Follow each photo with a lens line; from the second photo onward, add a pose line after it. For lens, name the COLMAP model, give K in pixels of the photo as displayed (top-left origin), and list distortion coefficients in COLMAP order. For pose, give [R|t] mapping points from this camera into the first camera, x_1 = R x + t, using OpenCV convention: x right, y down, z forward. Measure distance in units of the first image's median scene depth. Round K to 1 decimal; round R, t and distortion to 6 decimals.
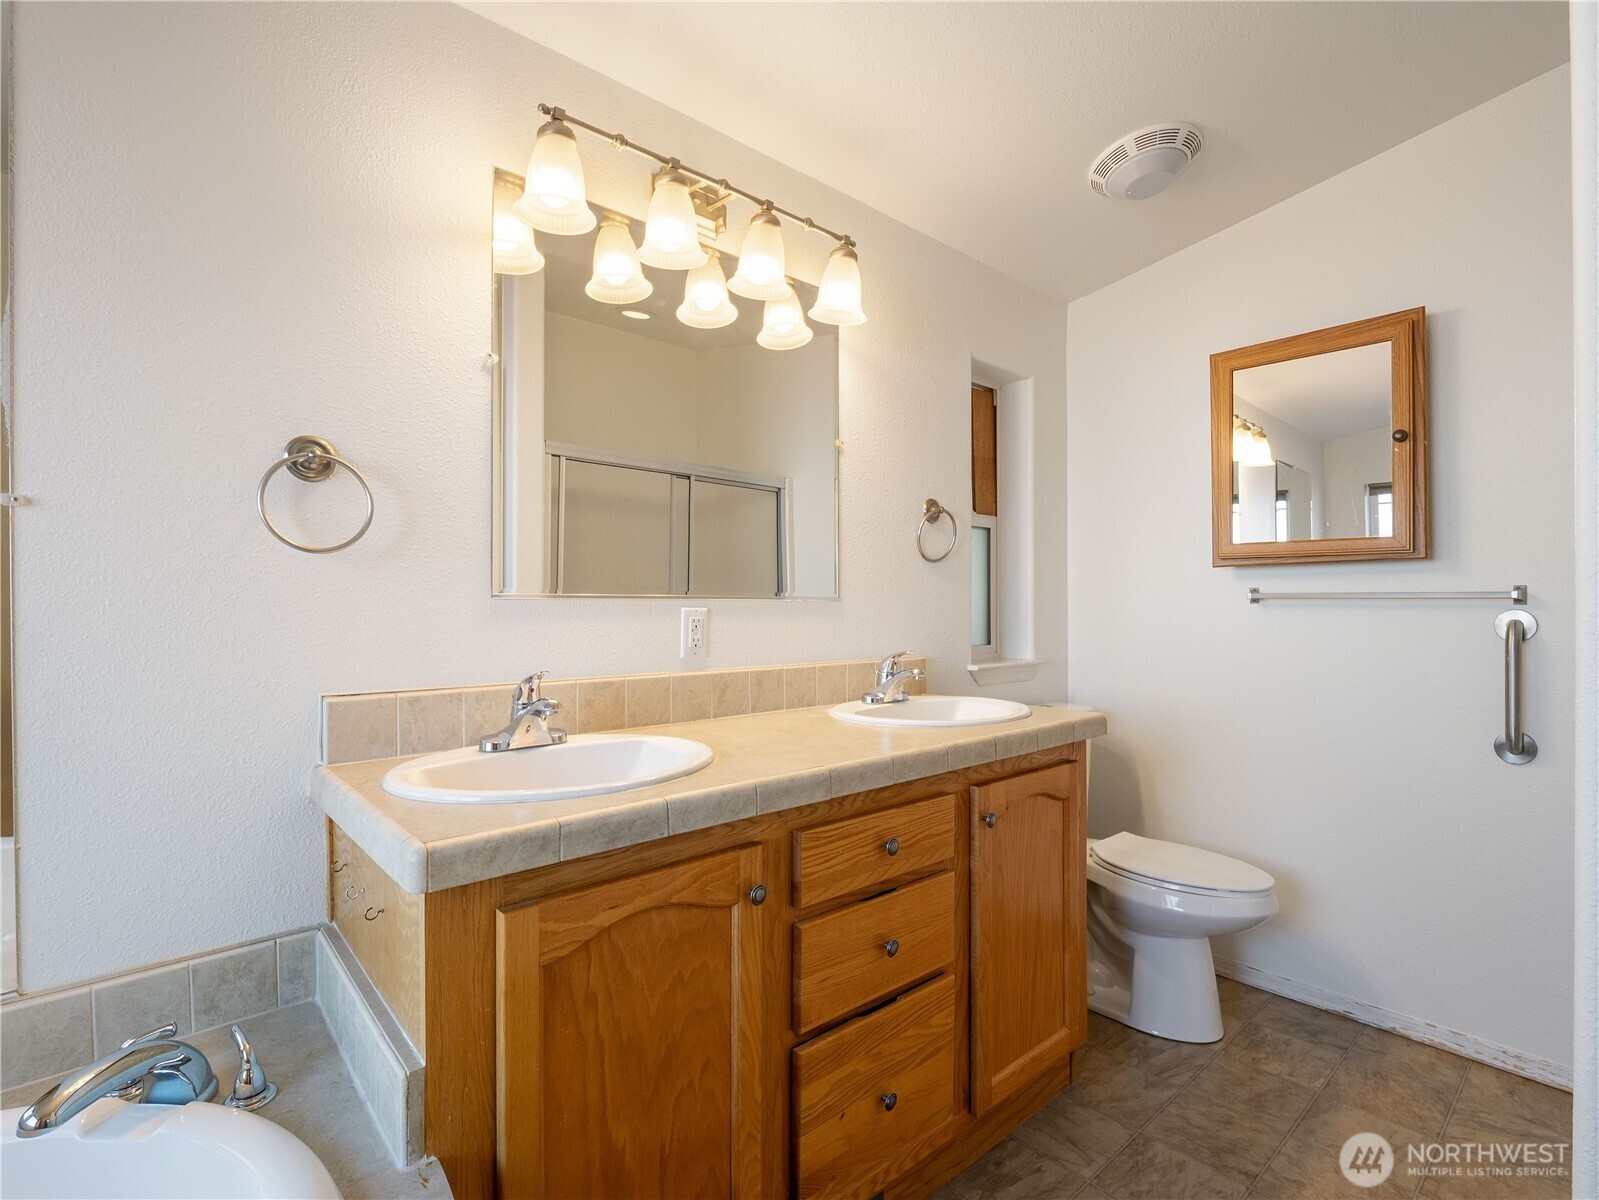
lens RADIAL K [[773.9, 0, 790.3], [0, 773.9, 611.7], [0, 0, 1]] dist [-0.013402, 0.000535]
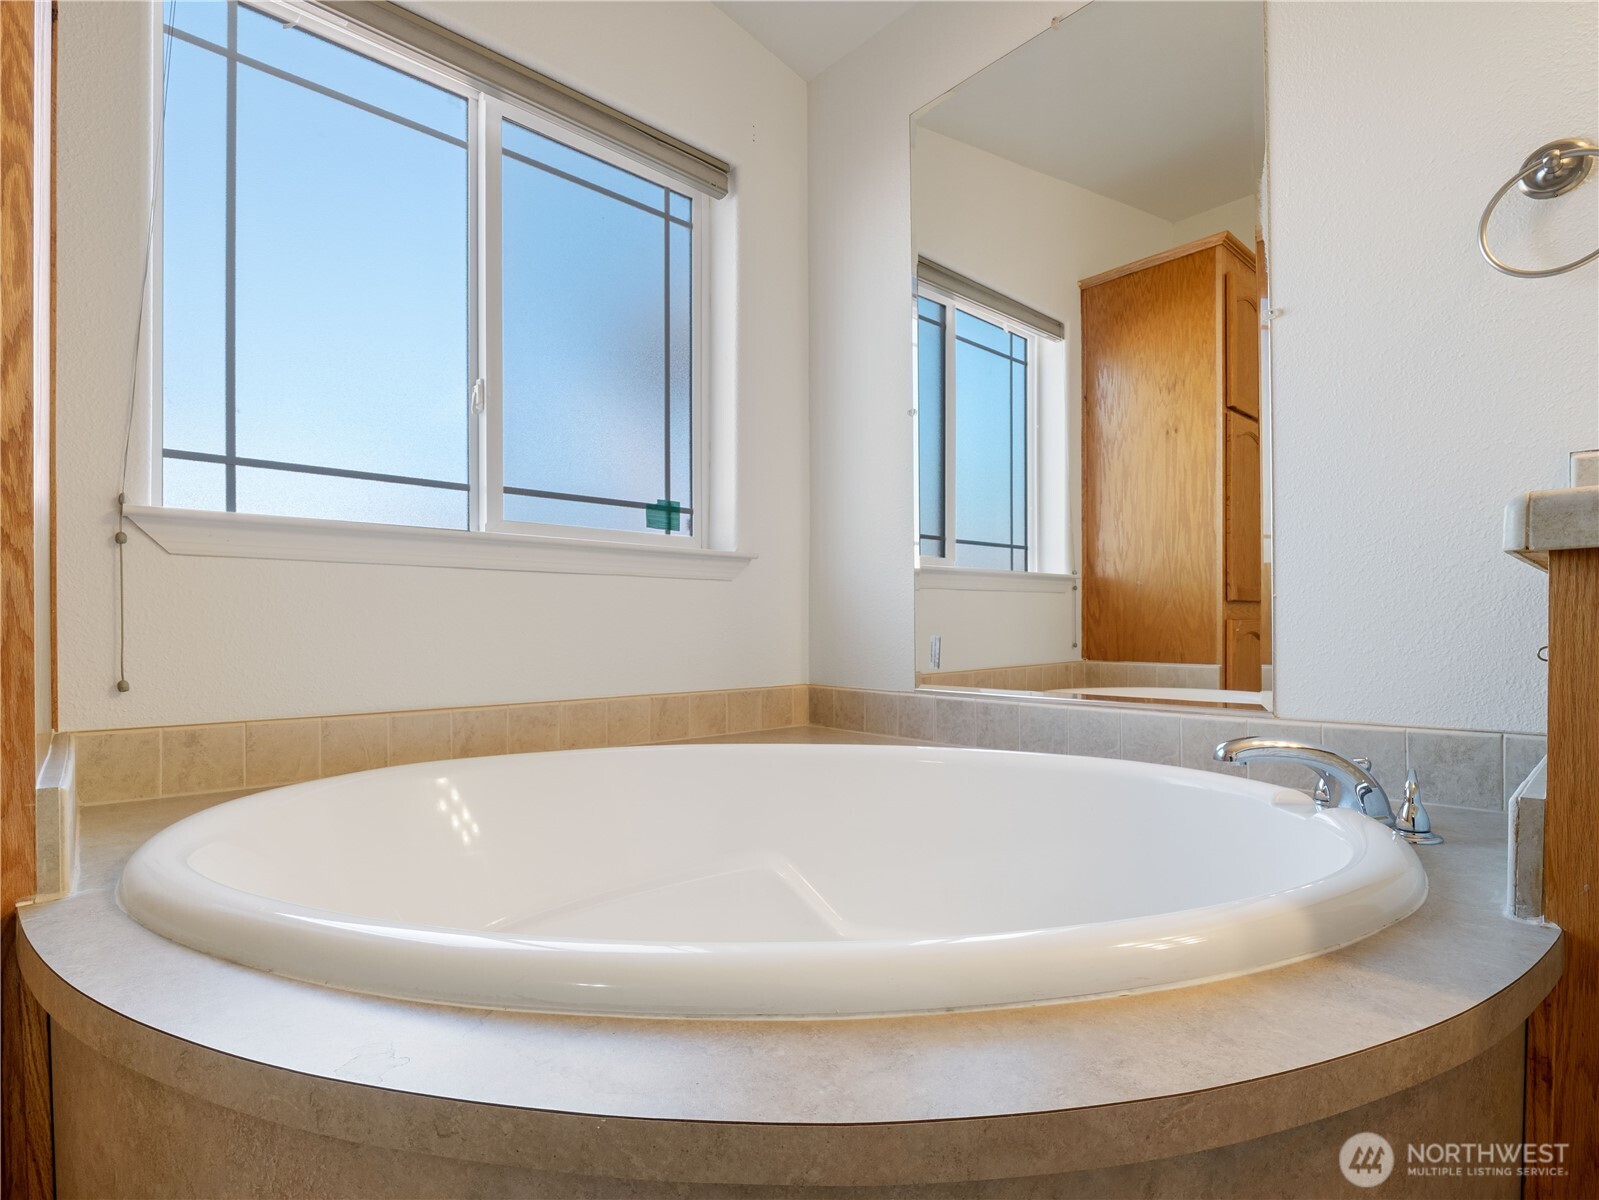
lens RADIAL K [[773.9, 0, 790.3], [0, 773.9, 611.7], [0, 0, 1]] dist [-0.013402, 0.000535]
pose [[0.018260, 0.004406, -0.999824, 0.200058], [-0.006579, 0.999969, 0.004286, 0.302167], [0.999812, 0.006499, 0.018289, 0.173482]]
